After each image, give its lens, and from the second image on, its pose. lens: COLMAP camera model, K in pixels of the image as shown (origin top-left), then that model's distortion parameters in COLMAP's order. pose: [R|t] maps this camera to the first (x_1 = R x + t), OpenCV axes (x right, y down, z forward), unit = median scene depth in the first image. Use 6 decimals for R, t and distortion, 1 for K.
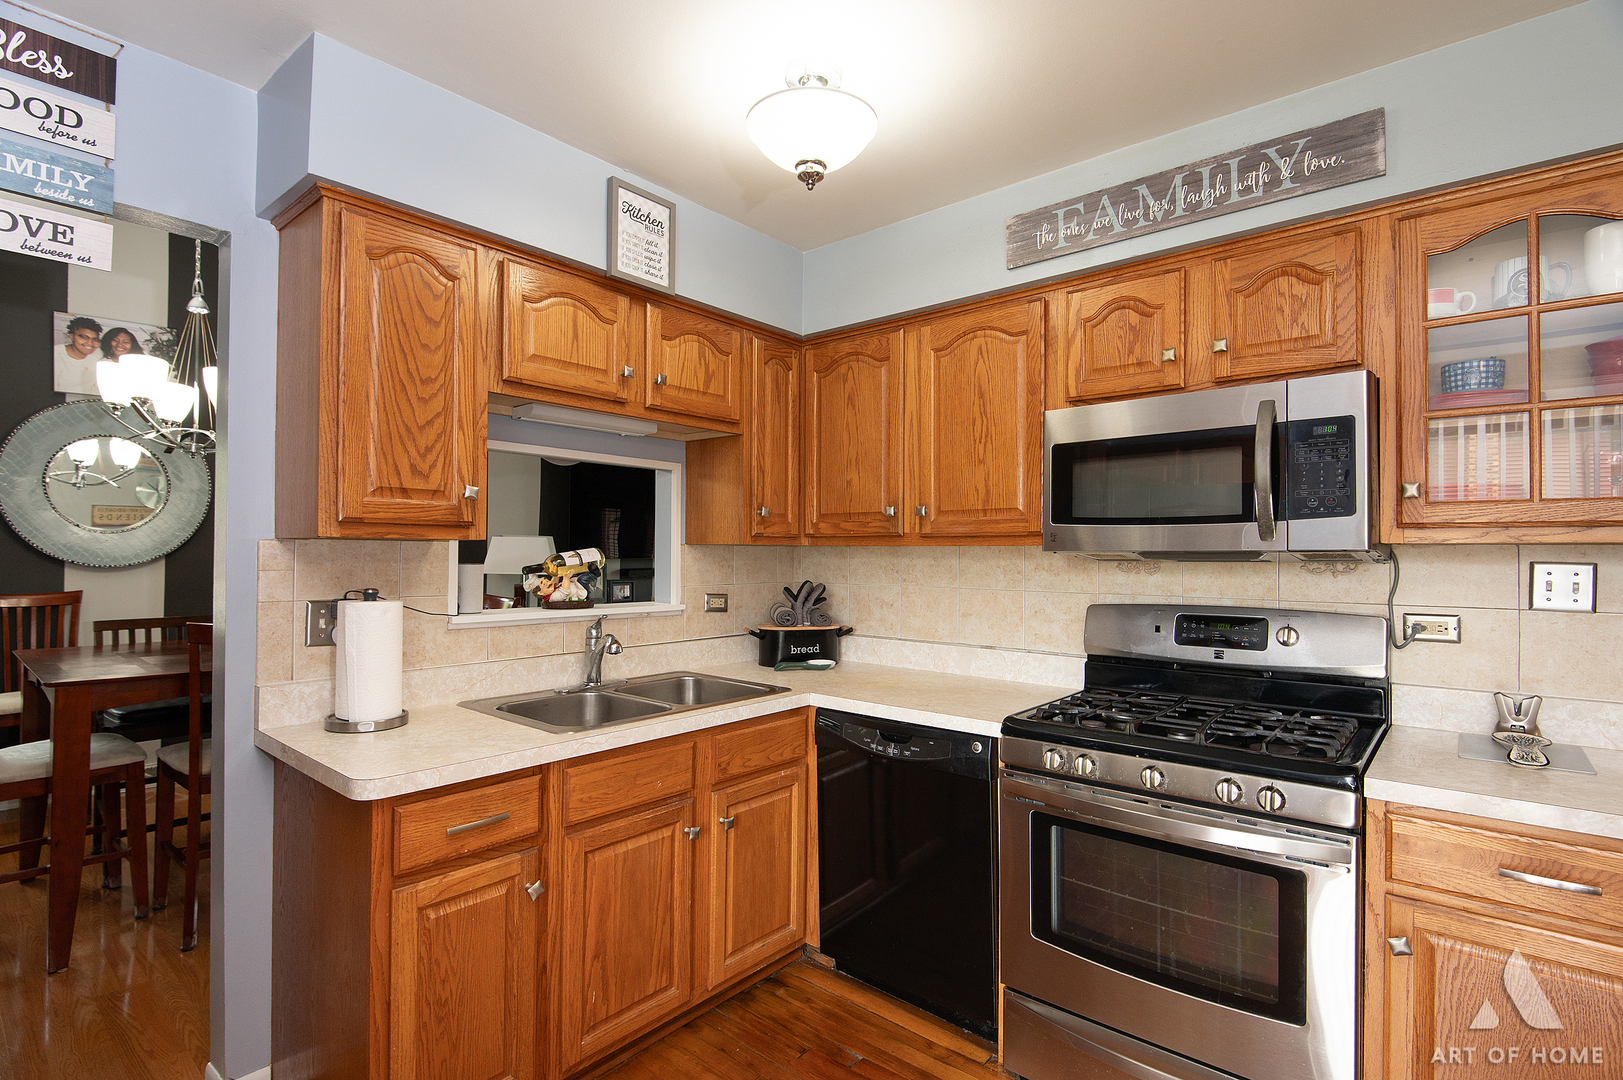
lens RADIAL K [[774.0, 0, 808.2], [0, 774.0, 544.5], [0, 0, 1]] dist [-0.004228, -0.007470]
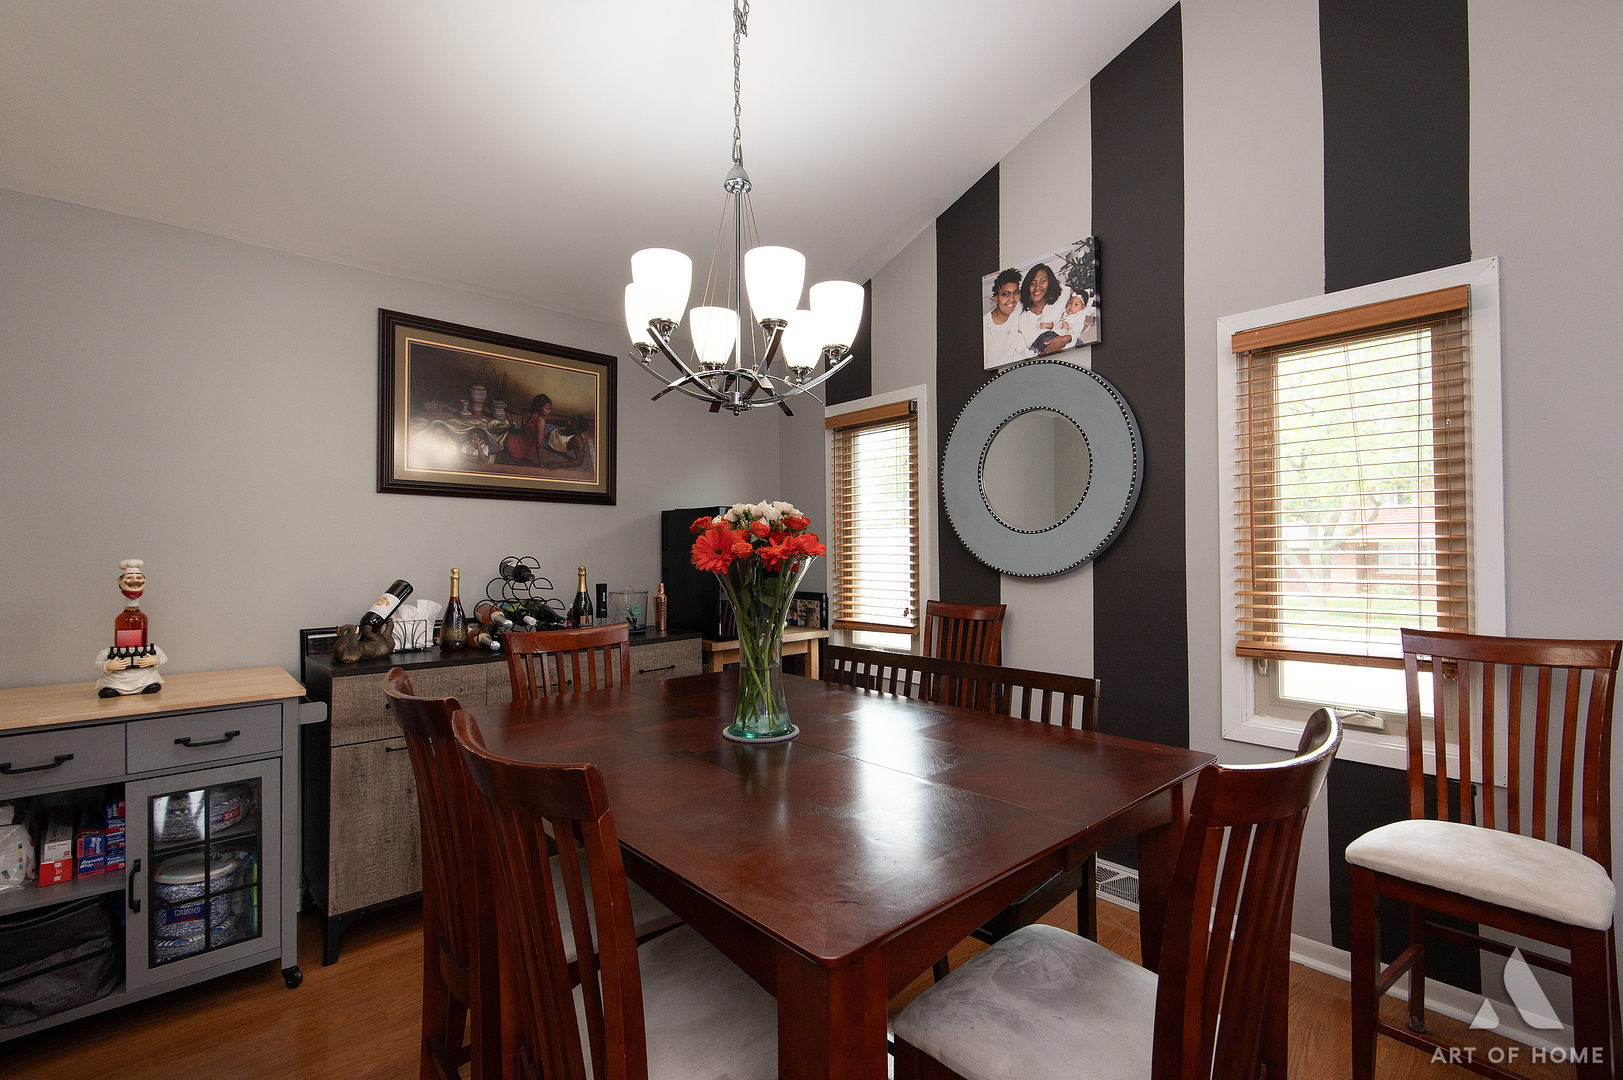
lens RADIAL K [[723.5, 0, 808.9], [0, 723.5, 552.8], [0, 0, 1]] dist [0.015889, -0.010372]
pose [[-0.137976, -0.007907, -0.990404, -0.270246], [0.011646, 0.999886, -0.009605, 0.015368], [0.990367, -0.012859, -0.137868, 1.554340]]
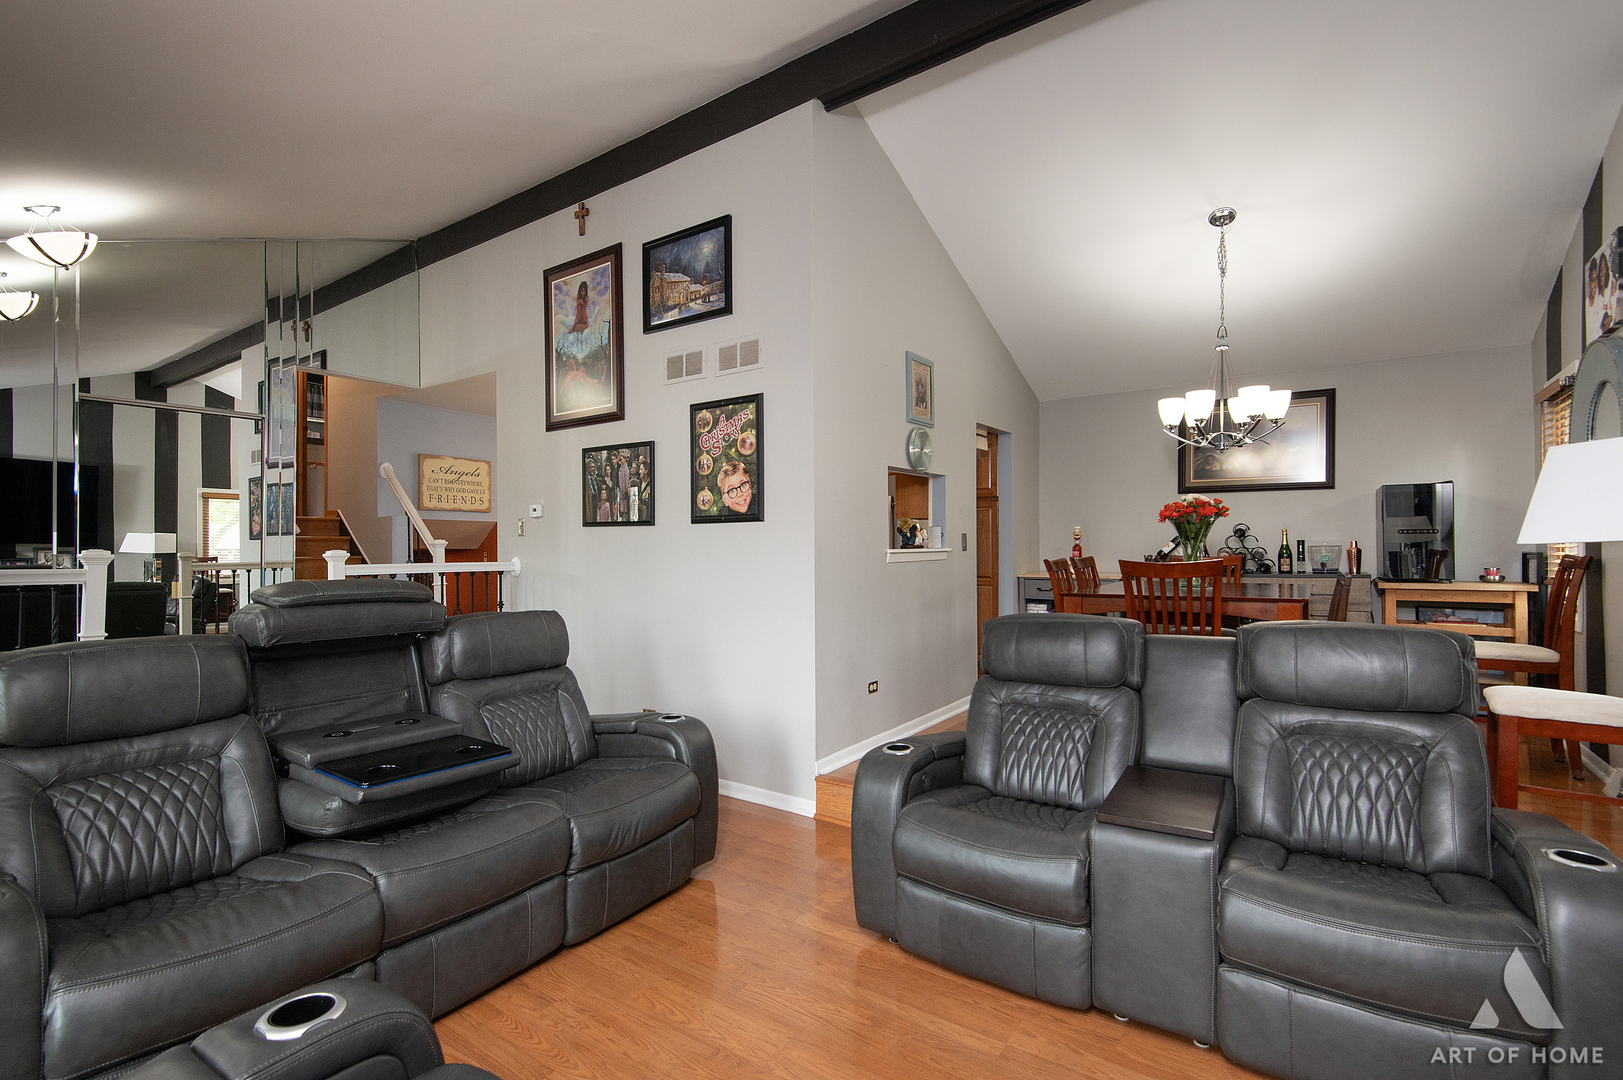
lens RADIAL K [[723.5, 0, 813.4], [0, 723.5, 547.3], [0, 0, 1]] dist [0.015889, -0.010372]
pose [[-0.995269, -0.004128, -0.097065, 0.131893], [-0.003407, 0.999965, -0.007594, 0.102554], [0.097093, -0.007227, -0.995249, 3.080492]]
